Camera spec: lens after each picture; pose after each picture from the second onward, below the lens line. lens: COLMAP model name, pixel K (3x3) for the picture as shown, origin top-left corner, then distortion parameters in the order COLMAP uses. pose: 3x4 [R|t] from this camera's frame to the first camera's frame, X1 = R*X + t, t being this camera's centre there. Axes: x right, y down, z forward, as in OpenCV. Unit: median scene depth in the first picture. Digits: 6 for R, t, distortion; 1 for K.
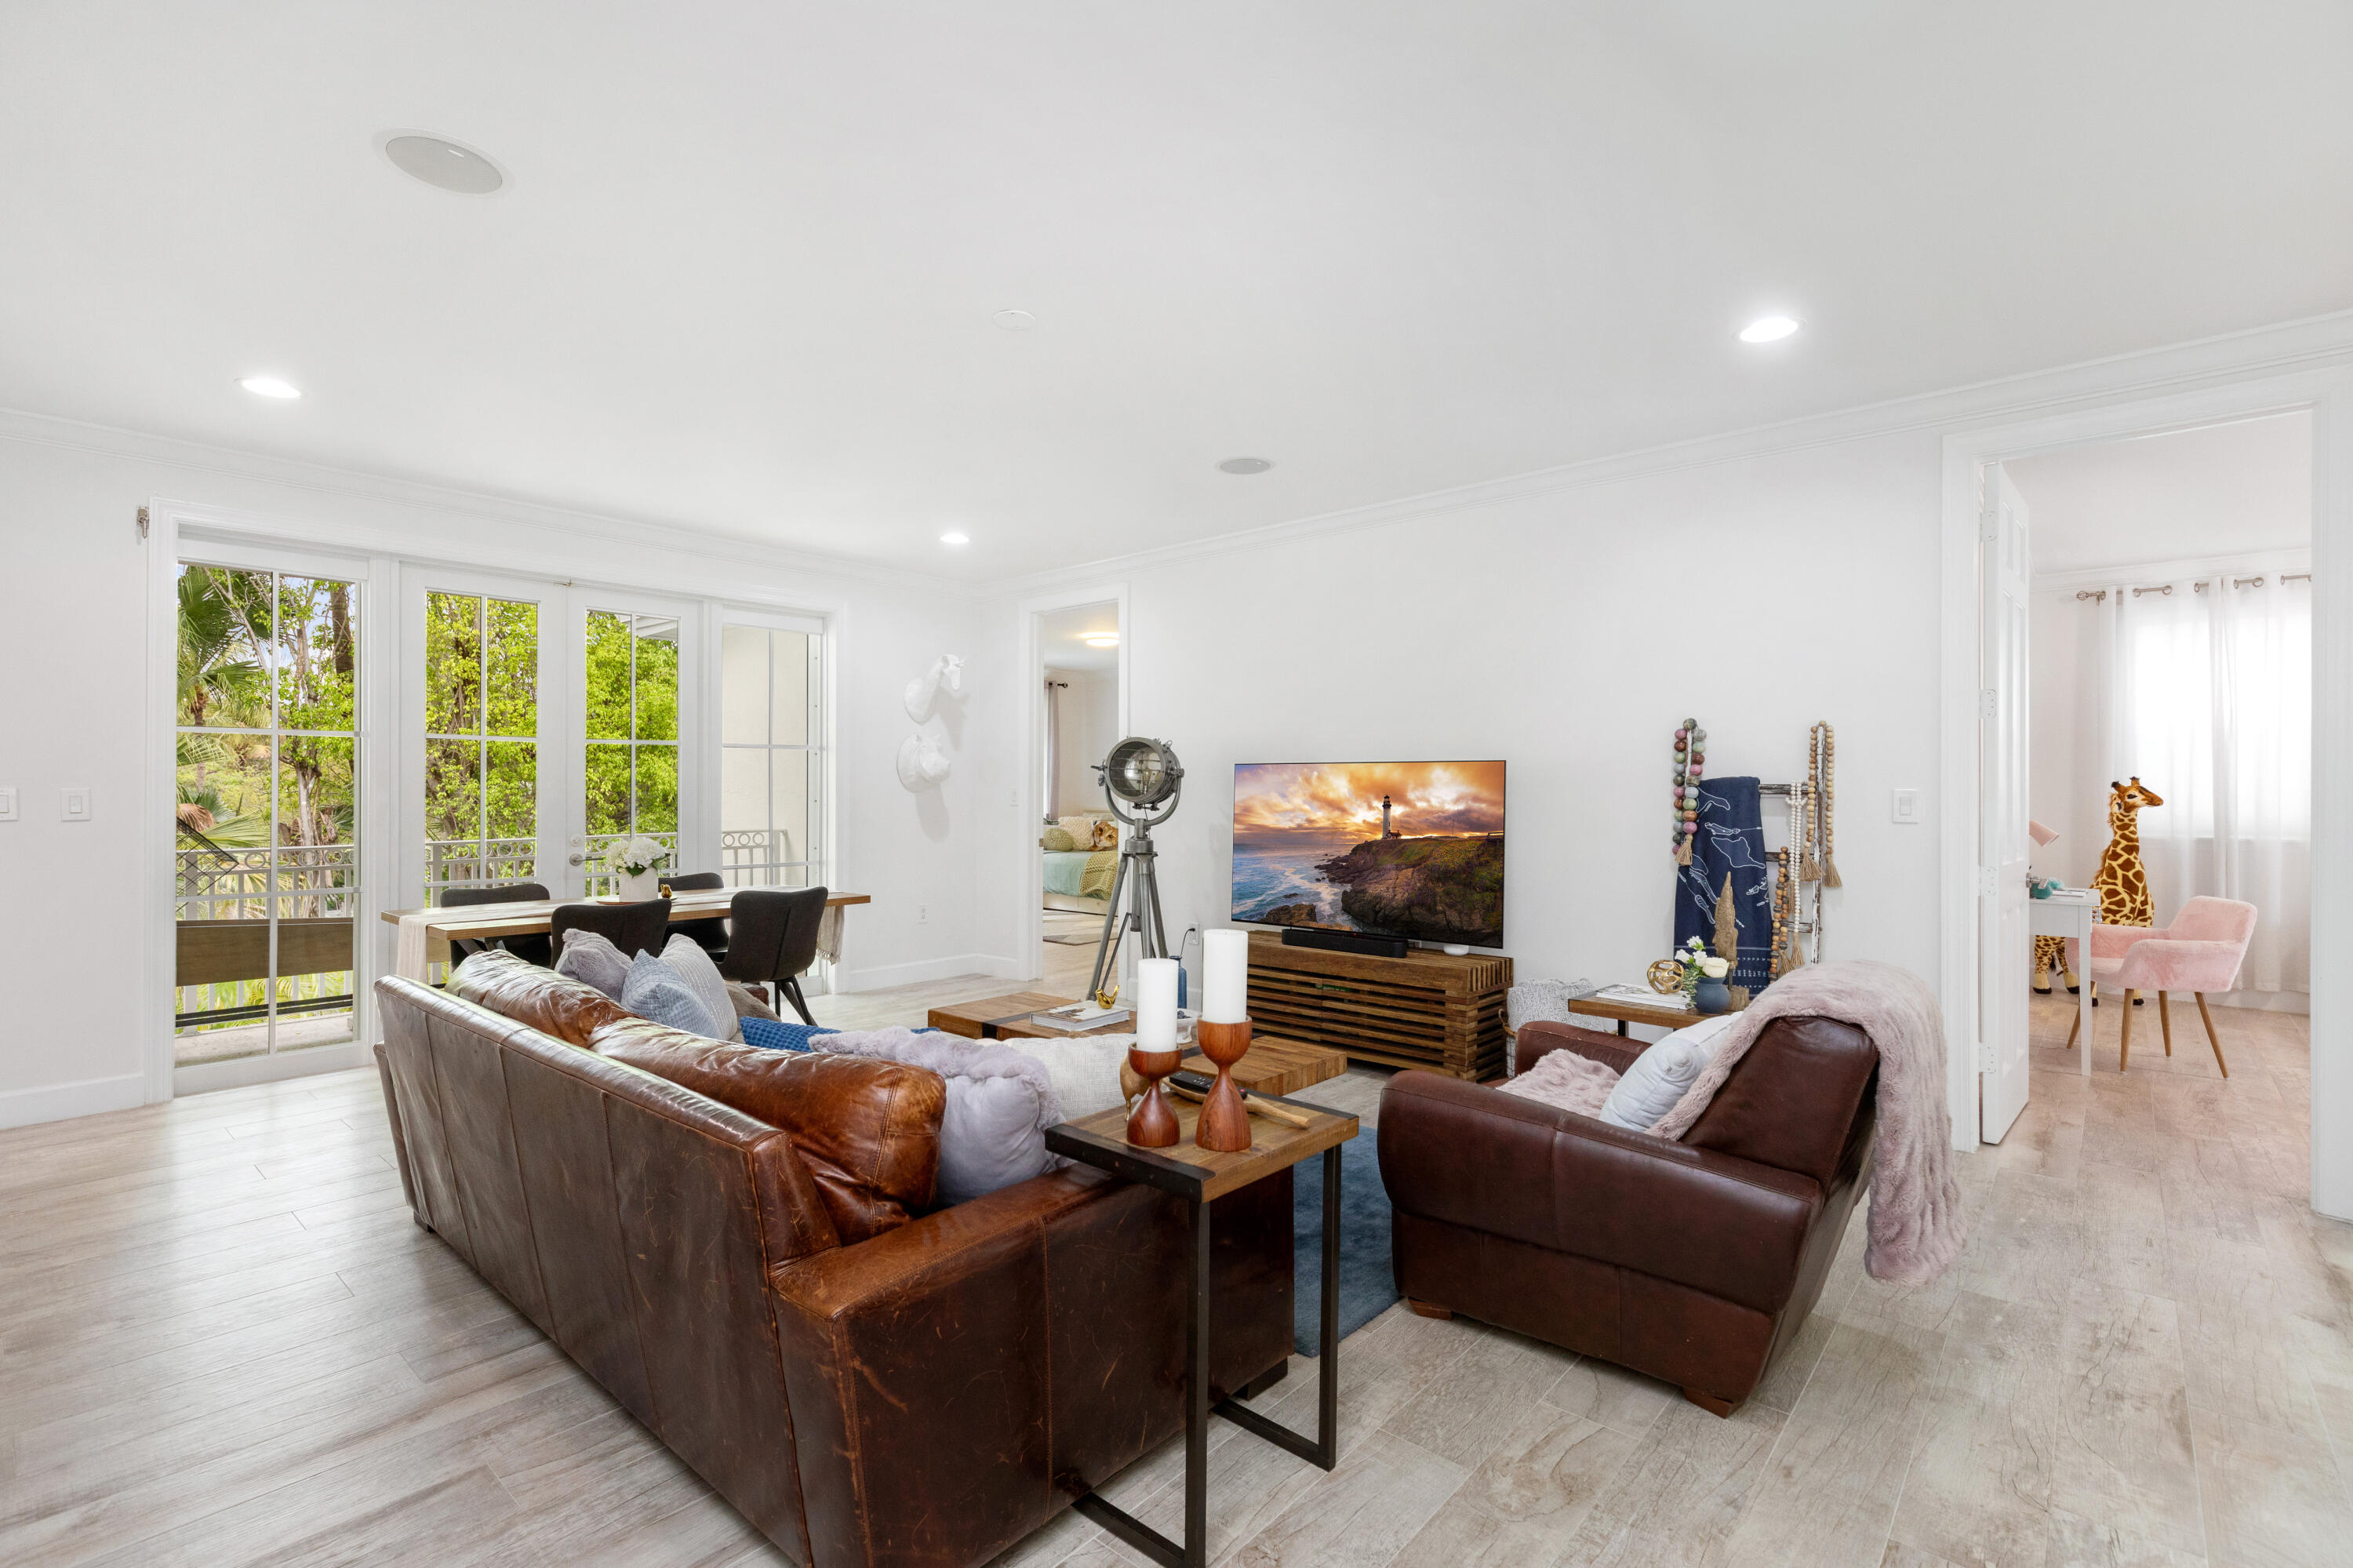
lens RADIAL K [[1077.3, 0, 1156.4], [0, 1077.3, 777.1], [0, 0, 1]] dist [0.017462, 0.000445]
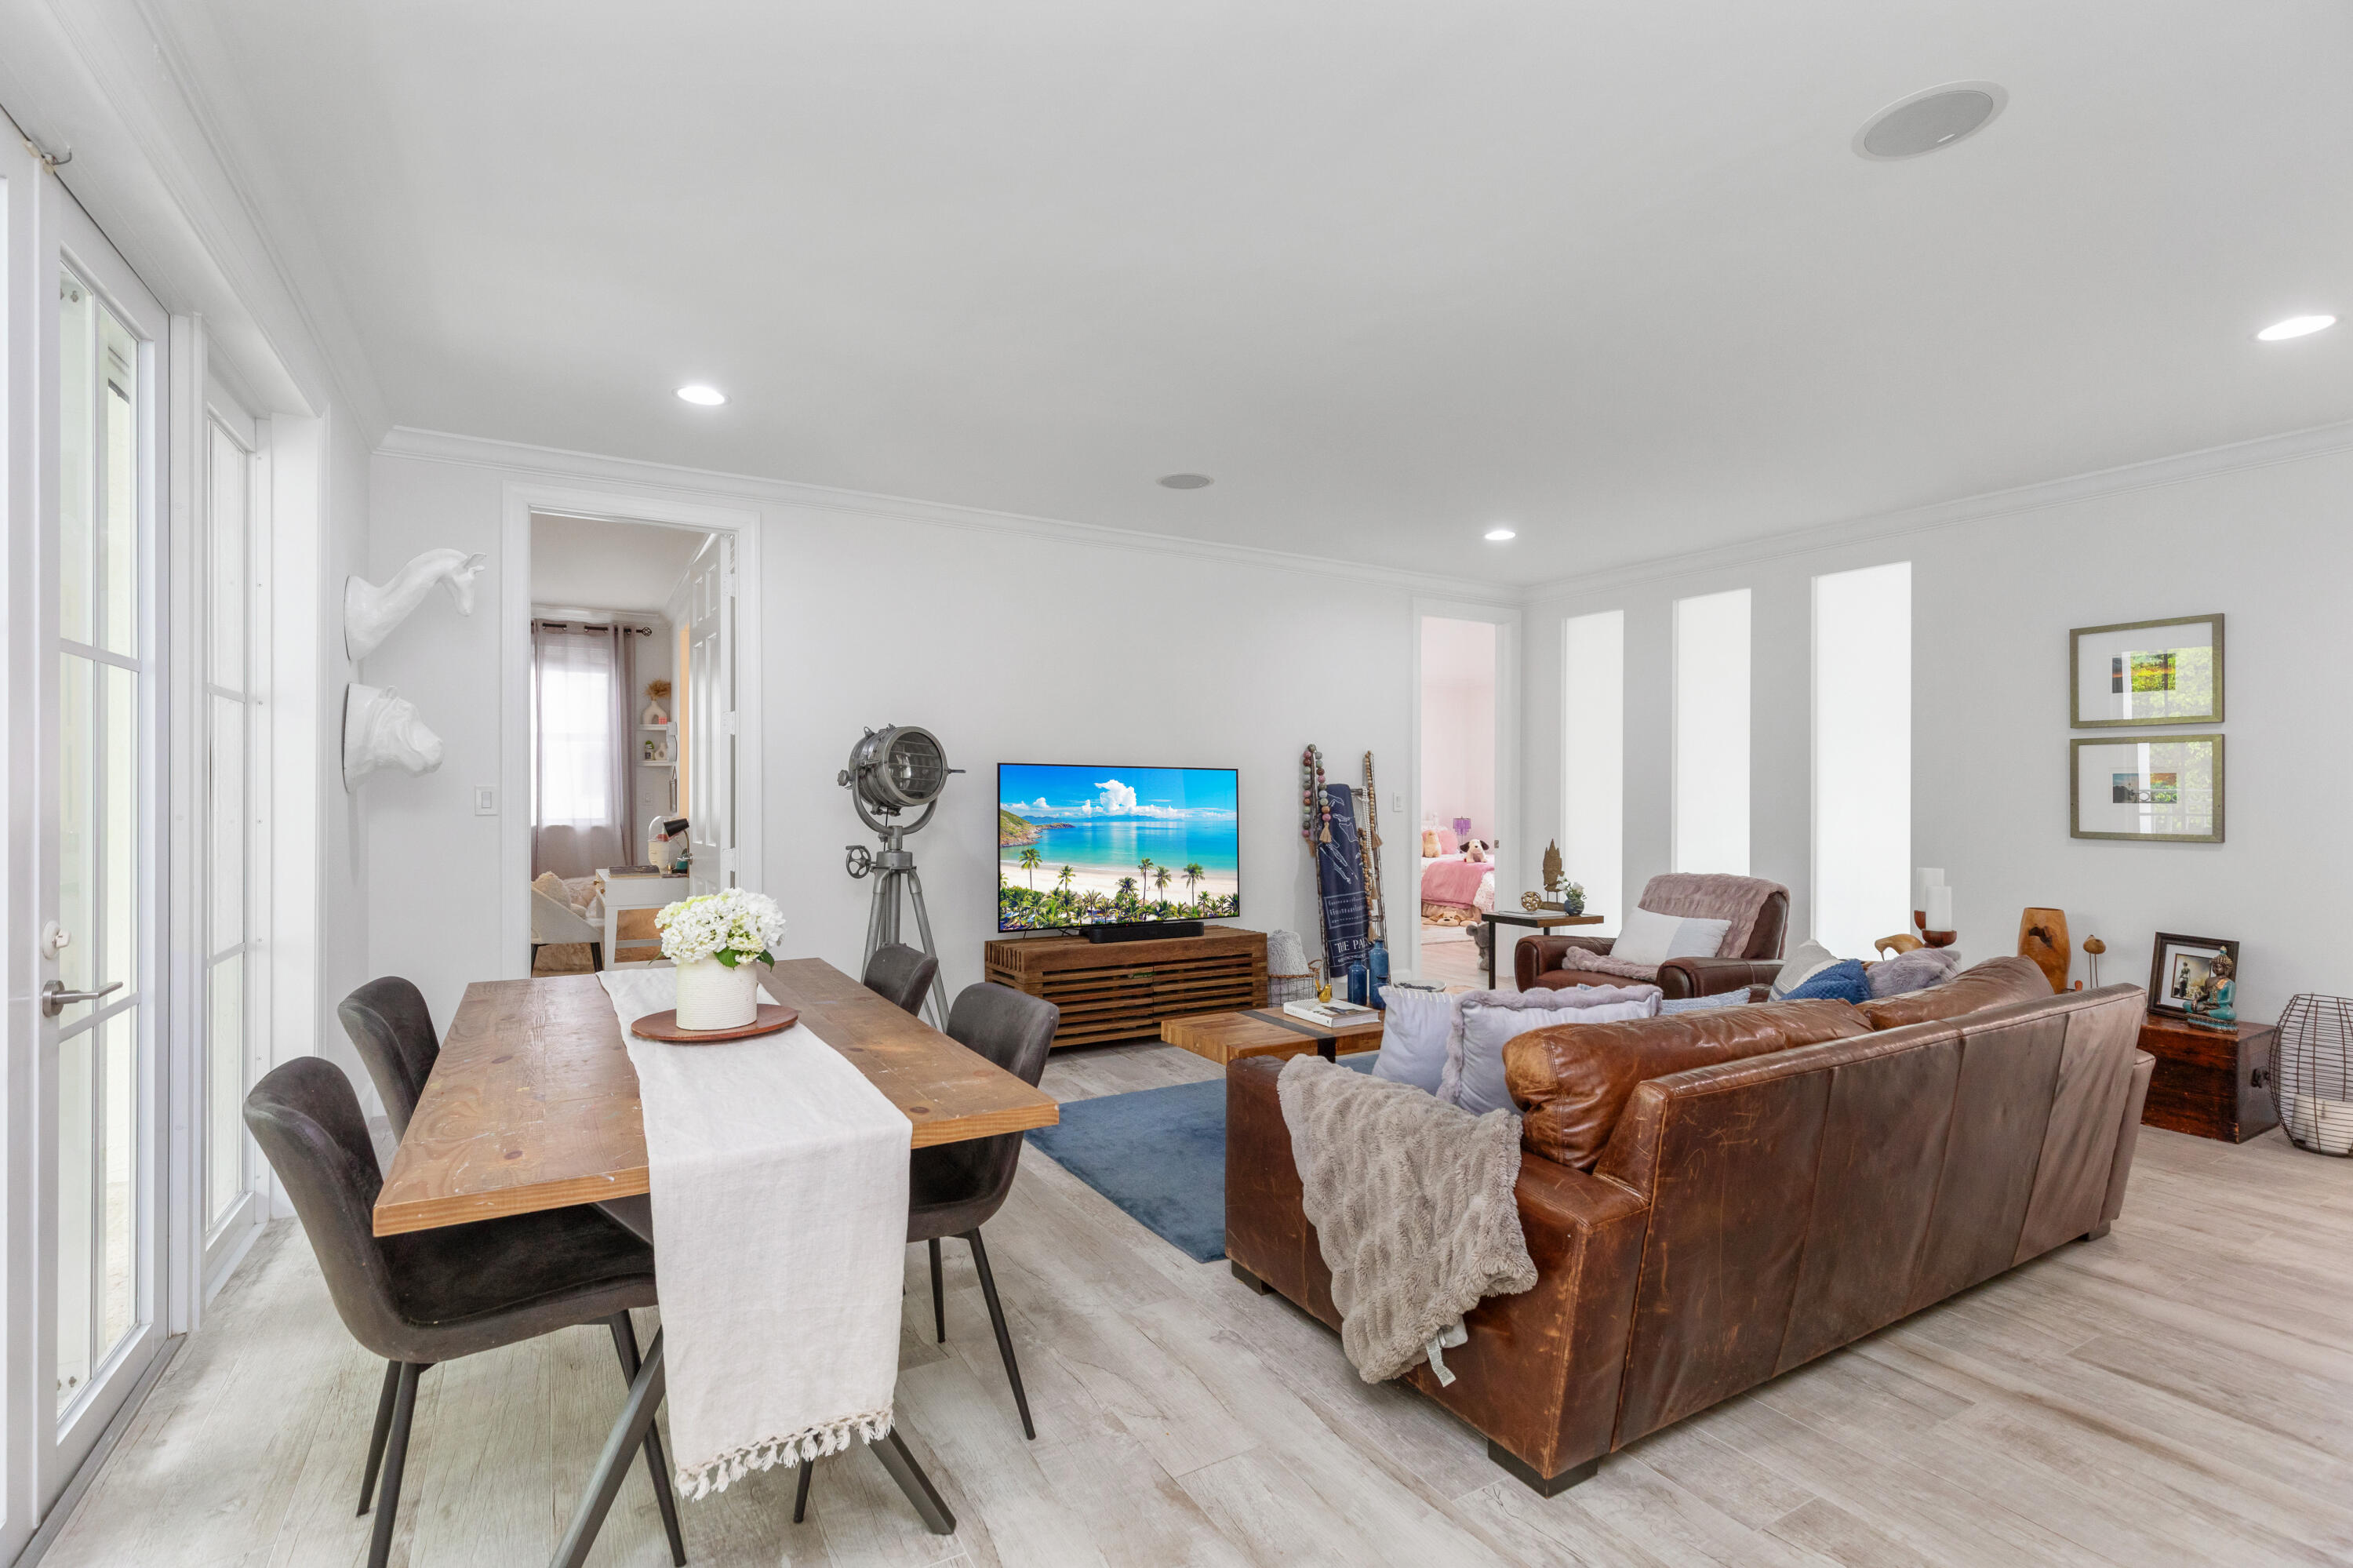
lens RADIAL K [[1077.3, 0, 1166.3], [0, 1077.3, 793.0], [0, 0, 1]] dist [0.017462, 0.000445]
pose [[0.295278, 0.002262, 0.955409, -1.026838], [-0.014887, 0.999887, 0.002233, 0.013226], [-0.955295, -0.014883, 0.295278, 0.797339]]
